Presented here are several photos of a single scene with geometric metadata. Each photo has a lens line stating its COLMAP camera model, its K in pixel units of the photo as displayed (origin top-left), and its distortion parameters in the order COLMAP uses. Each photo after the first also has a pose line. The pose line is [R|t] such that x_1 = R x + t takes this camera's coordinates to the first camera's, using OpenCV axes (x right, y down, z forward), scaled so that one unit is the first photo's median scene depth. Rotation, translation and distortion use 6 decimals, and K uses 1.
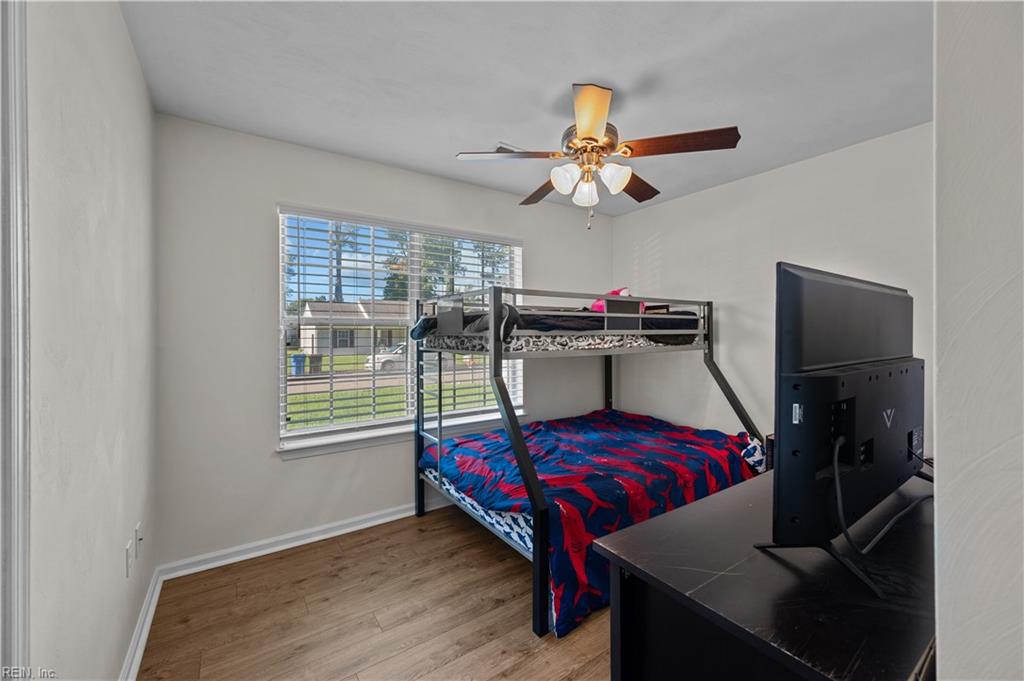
lens RADIAL K [[407.0, 0, 512.0], [0, 407.0, 334.6], [0, 0, 1]] dist [0.000814, -0.000147]
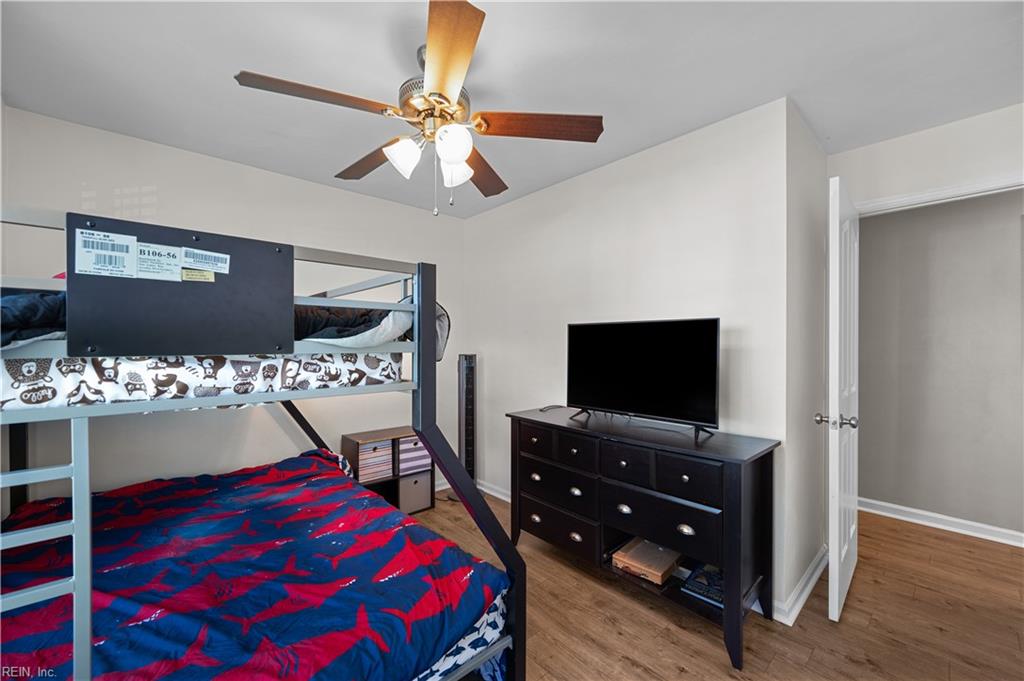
lens RADIAL K [[407.0, 0, 511.5], [0, 407.0, 343.2], [0, 0, 1]] dist [0.000814, -0.000147]
pose [[-0.138121, -0.000149, 0.990415, -0.563739], [0.006910, 0.999976, 0.001114, -0.006878], [-0.990391, 0.006997, -0.138117, 0.875452]]
